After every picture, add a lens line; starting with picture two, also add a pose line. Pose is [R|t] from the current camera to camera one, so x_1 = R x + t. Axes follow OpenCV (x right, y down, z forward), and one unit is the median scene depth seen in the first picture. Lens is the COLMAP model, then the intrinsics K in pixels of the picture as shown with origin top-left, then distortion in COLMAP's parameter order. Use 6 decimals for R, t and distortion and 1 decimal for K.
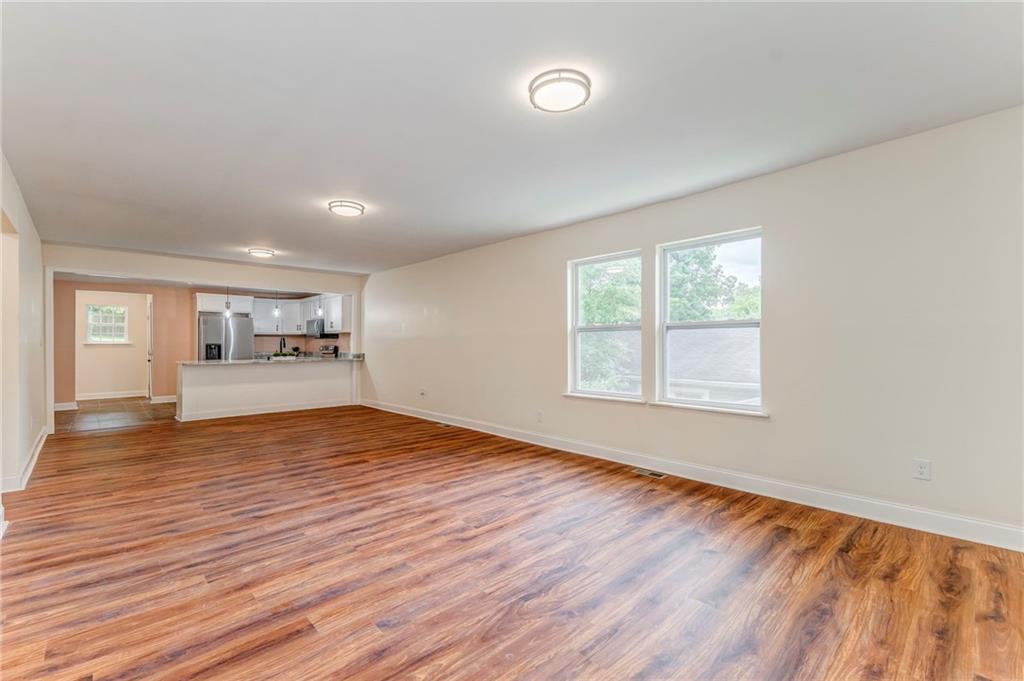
lens RADIAL K [[439.4, 0, 513.4], [0, 439.4, 336.3], [0, 0, 1]] dist [0.012887, -0.000630]
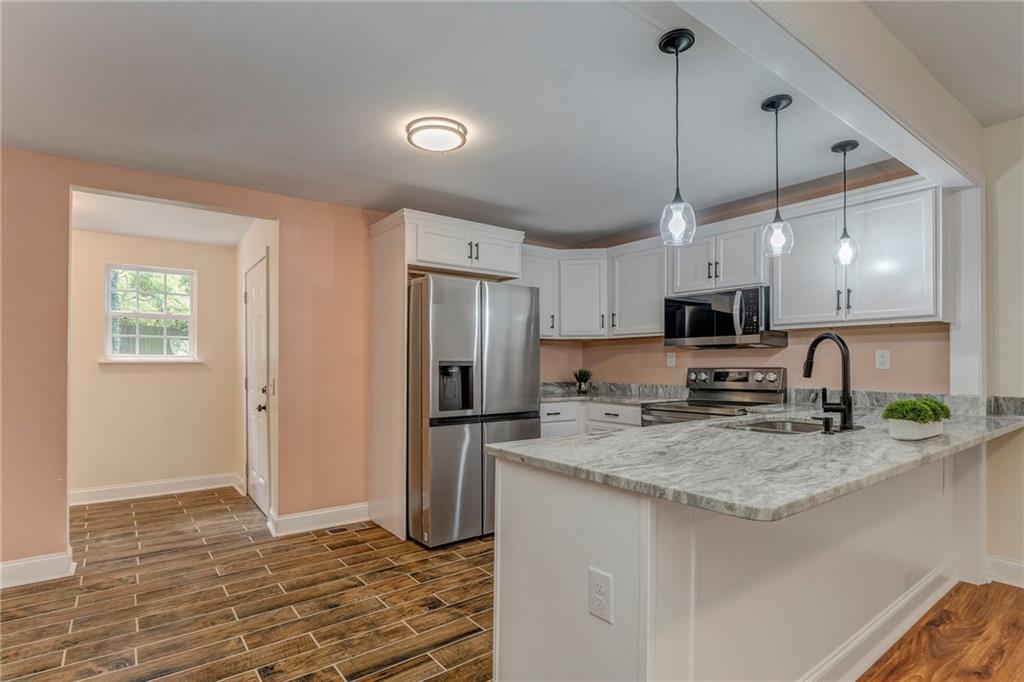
lens RADIAL K [[519.9, 0, 533.9], [0, 519.9, 362.7], [0, 0, 1]] dist [0.005401, 0.000761]
pose [[0.996046, 0.003569, -0.088763, -1.407342], [-0.002299, 0.999894, 0.014410, 0.029346], [0.088805, -0.014149, 0.995949, 1.482009]]
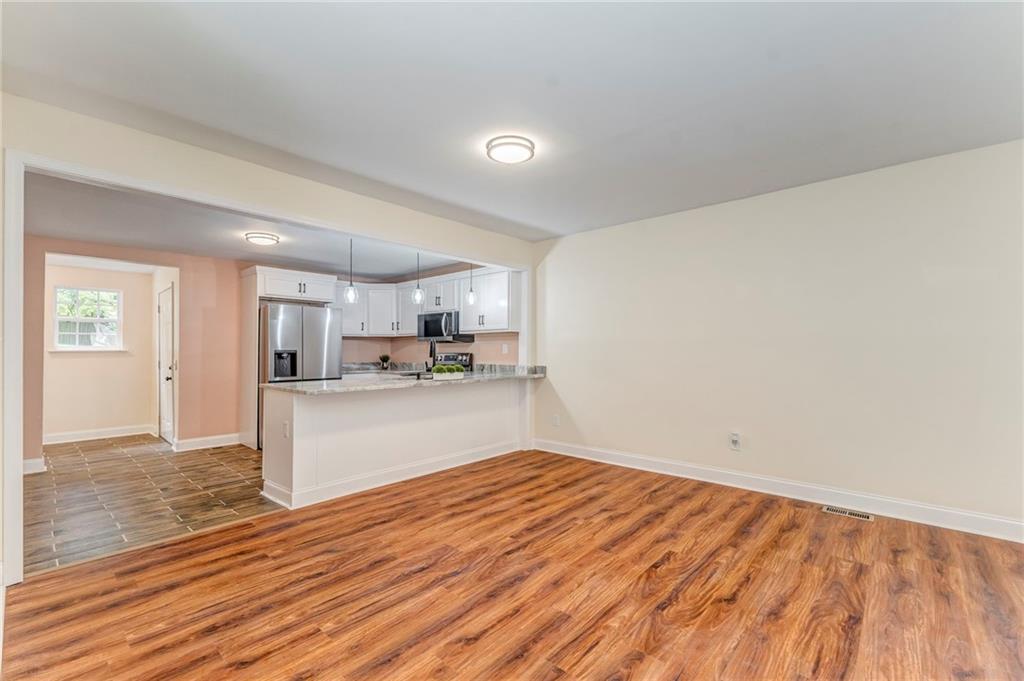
lens RADIAL K [[439.4, 0, 514.1], [0, 439.4, 348.0], [0, 0, 1]] dist [0.012887, -0.000630]
pose [[0.997459, 0.002103, 0.071206, -0.976112], [-0.002761, 0.999954, 0.009139, 0.018234], [-0.071183, -0.009312, 0.997420, 0.886004]]
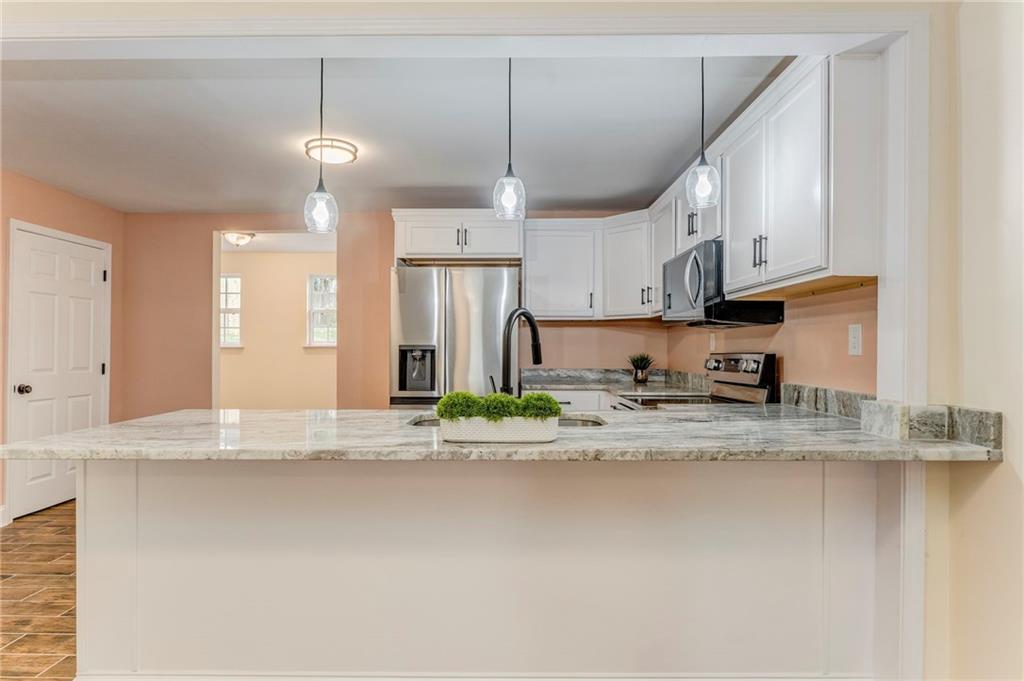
lens RADIAL K [[570.5, 0, 507.8], [0, 570.5, 343.1], [0, 0, 1]] dist [0.003790, 0.000719]
pose [[0.726604, -0.001657, -0.687054, -0.749691], [0.007227, 0.999960, 0.005231, 0.032400], [0.687018, -0.008766, 0.726587, 1.725589]]
